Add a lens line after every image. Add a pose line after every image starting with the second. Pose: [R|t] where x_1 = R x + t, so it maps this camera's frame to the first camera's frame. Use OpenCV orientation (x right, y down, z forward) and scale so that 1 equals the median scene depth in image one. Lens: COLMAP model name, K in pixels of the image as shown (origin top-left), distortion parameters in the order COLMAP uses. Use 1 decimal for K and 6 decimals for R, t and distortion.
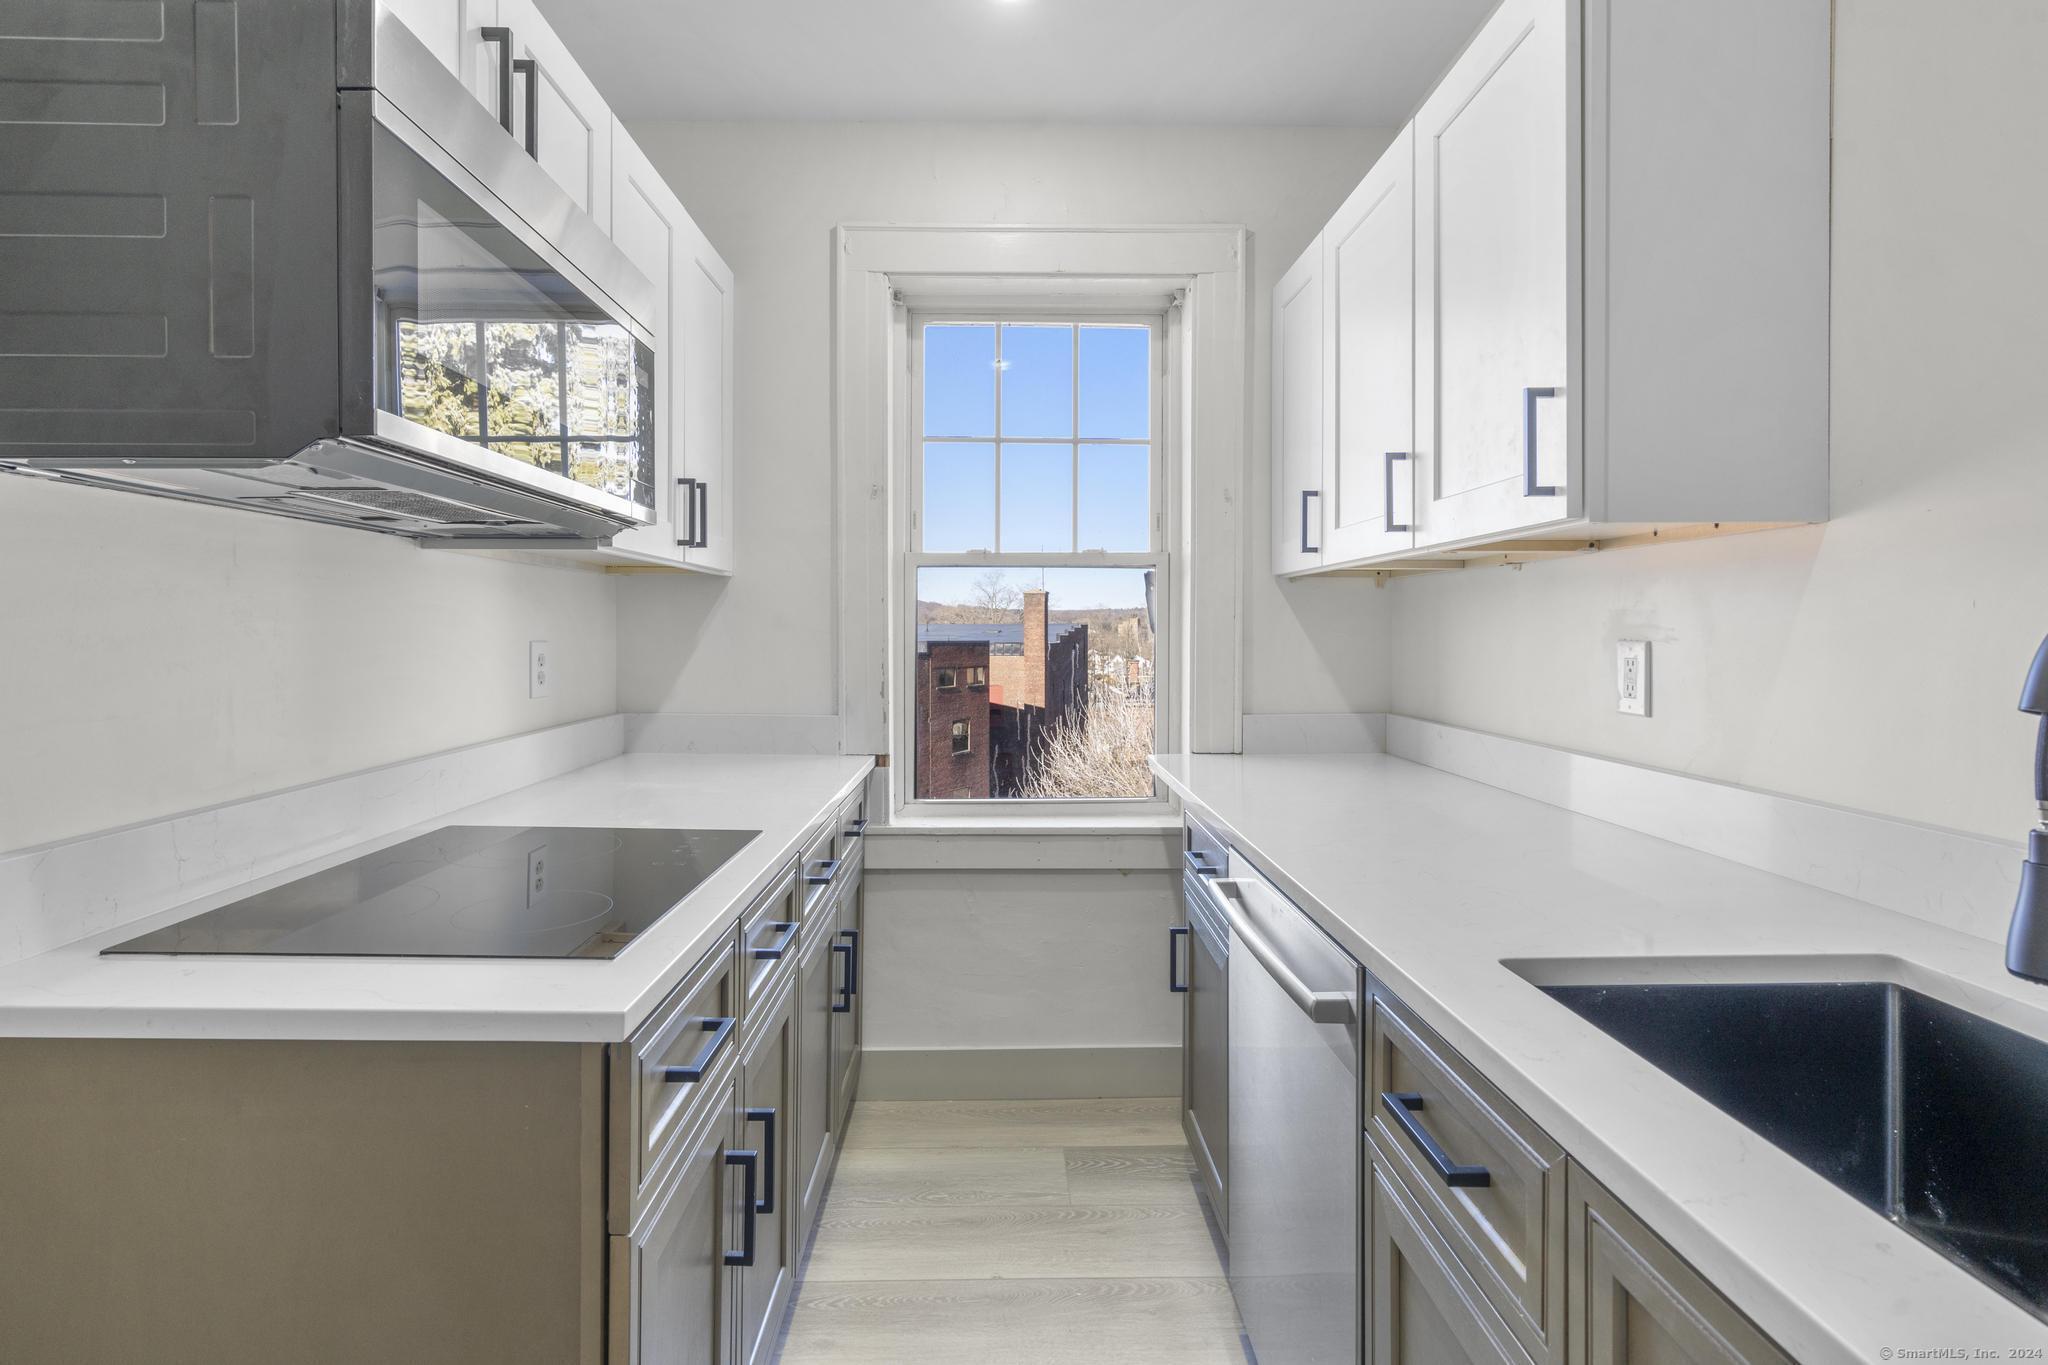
lens RADIAL K [[939.0, 0, 1010.5], [0, 939.0, 637.6], [0, 0, 1]] dist [-0.001800, 0.001668]
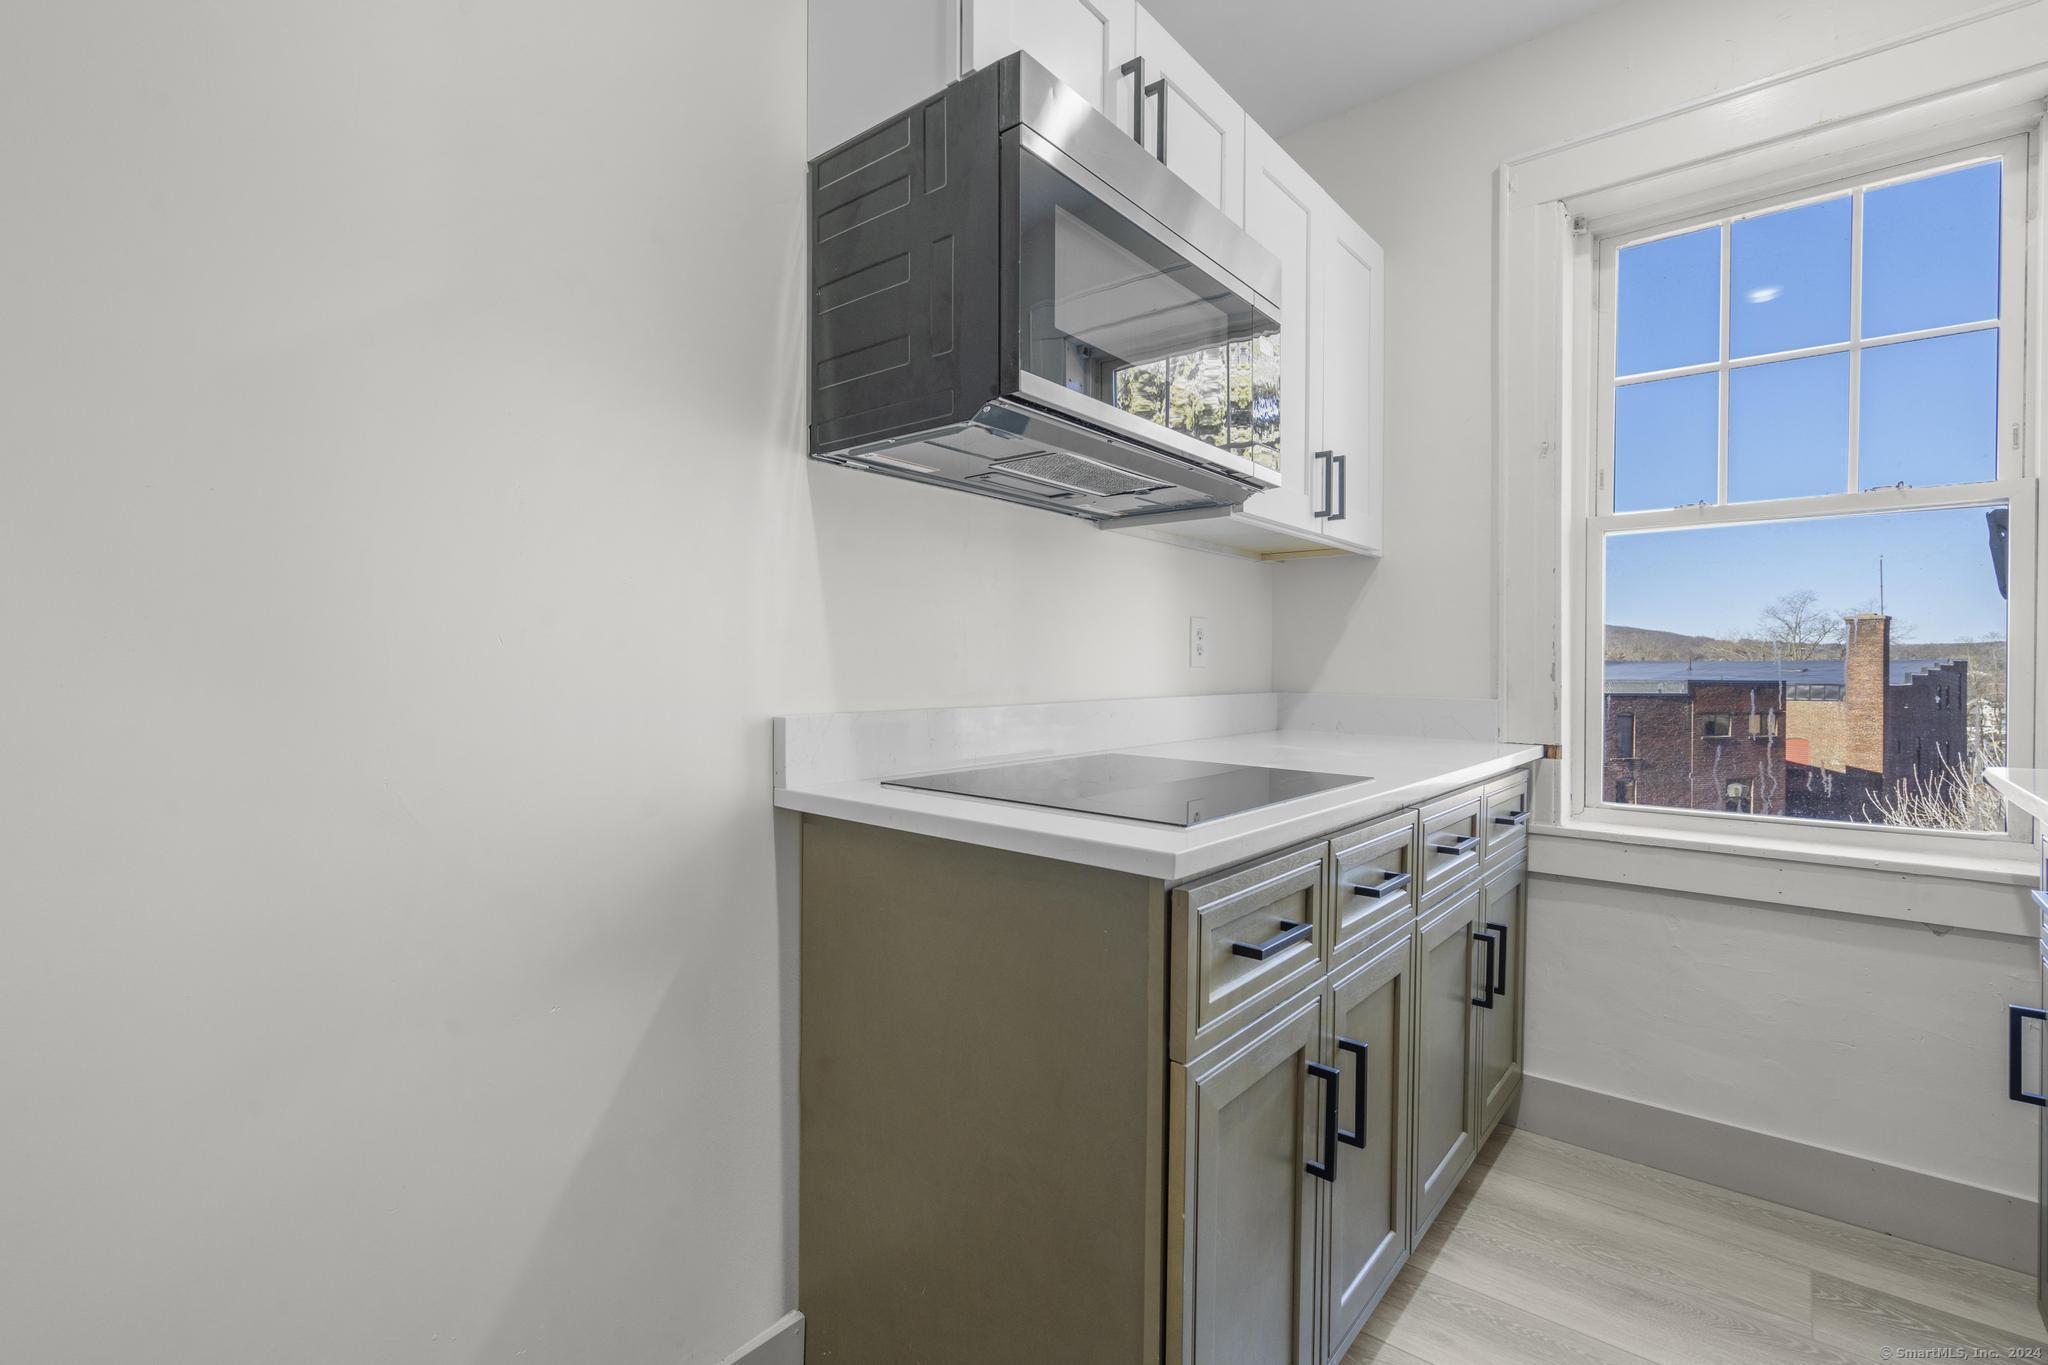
lens RADIAL K [[939.0, 0, 1032.1], [0, 939.0, 674.0], [0, 0, 1]] dist [-0.001800, 0.001668]
pose [[0.761666, 0.001411, -0.647968, 0.069382], [-0.006349, 0.999966, -0.005285, 0.073069], [0.647939, 0.008139, 0.761649, 0.014367]]
